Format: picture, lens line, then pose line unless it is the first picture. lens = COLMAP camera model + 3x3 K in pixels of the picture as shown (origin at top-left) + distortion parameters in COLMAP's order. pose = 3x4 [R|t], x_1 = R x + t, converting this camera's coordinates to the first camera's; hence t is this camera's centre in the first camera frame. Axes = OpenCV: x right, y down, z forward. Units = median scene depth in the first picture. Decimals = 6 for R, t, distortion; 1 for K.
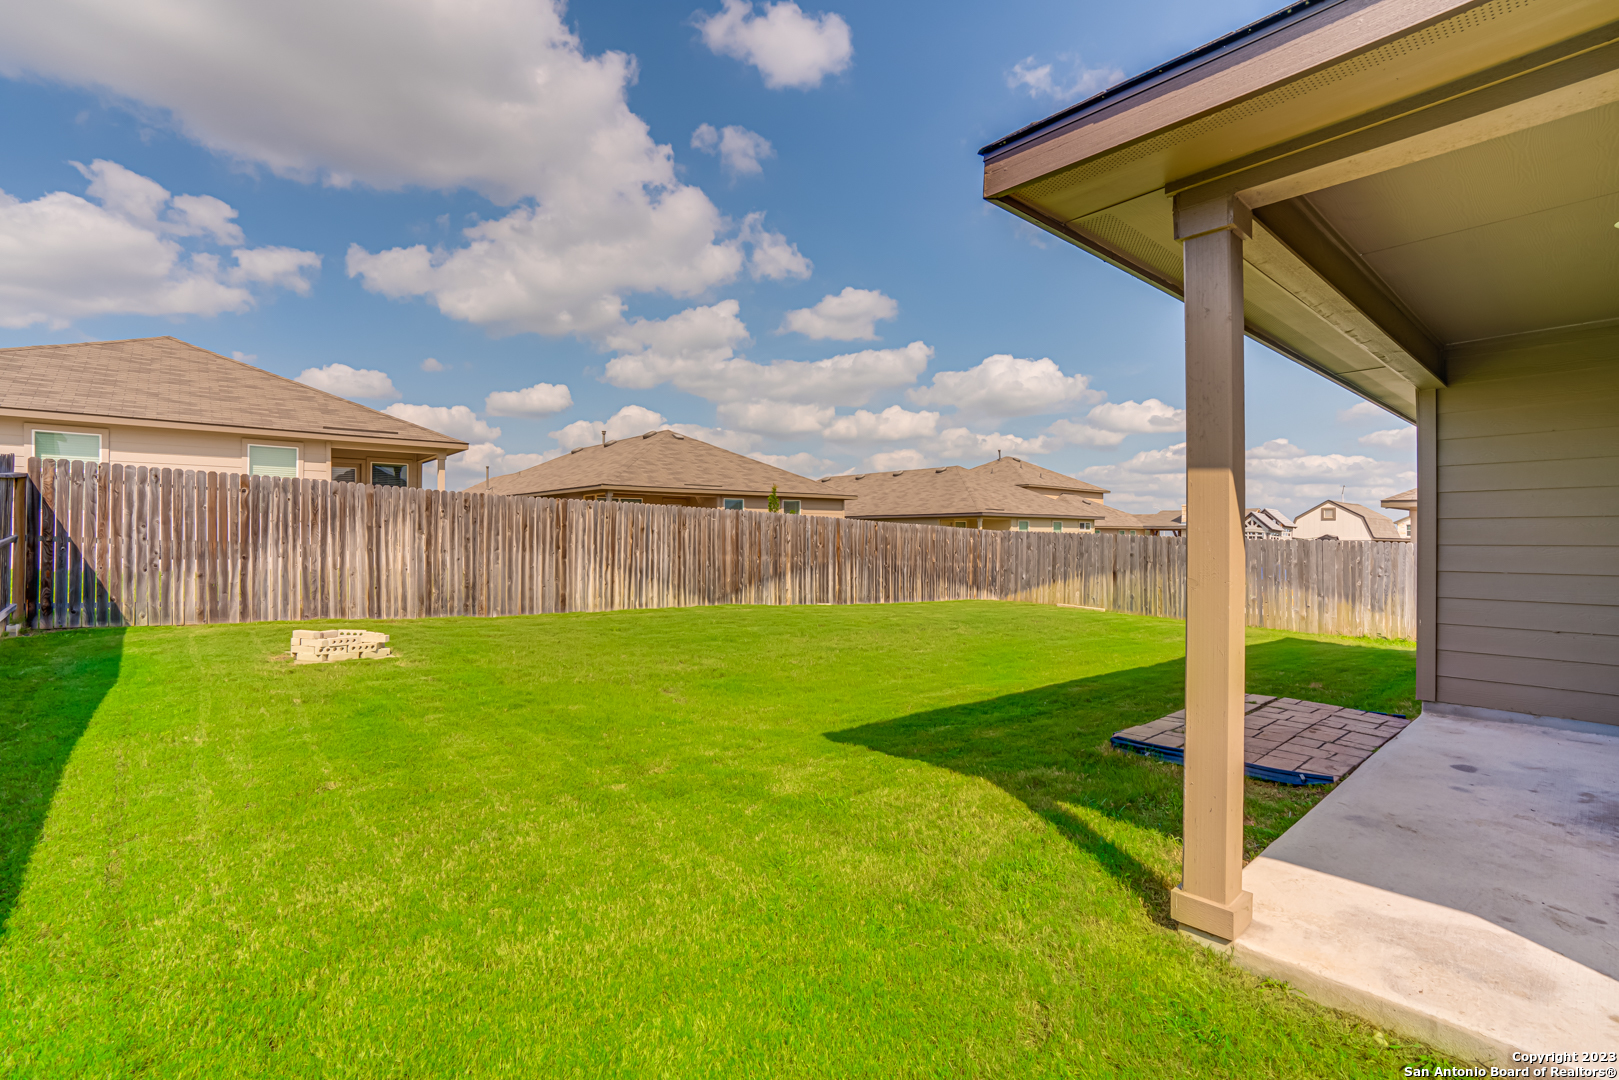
lens RADIAL K [[742.7, 0, 802.0], [0, 742.7, 543.1], [0, 0, 1]] dist [-0.063493, 0.032331]
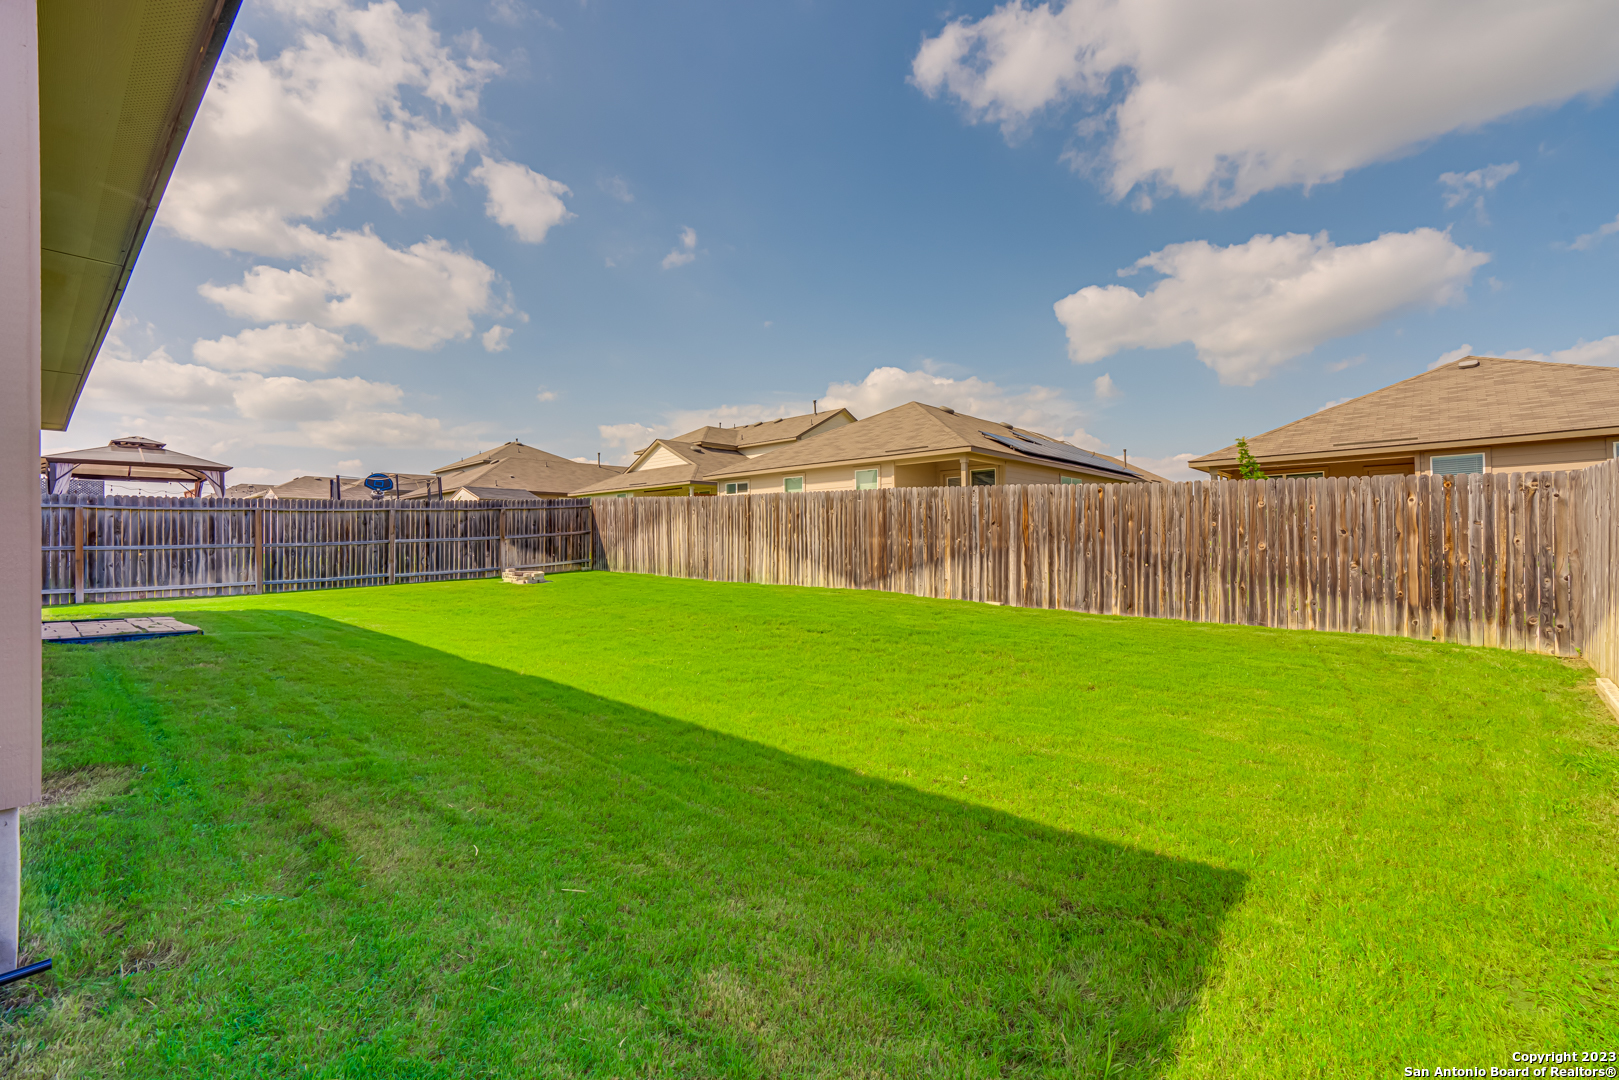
lens RADIAL K [[742.7, 0, 802.0], [0, 742.7, 543.1], [0, 0, 1]] dist [-0.063493, 0.032331]
pose [[0.098574, -0.011286, -0.995066, 0.799614], [0.000487, 0.999936, -0.011293, 0.032567], [0.995130, 0.000628, 0.098573, 0.786081]]
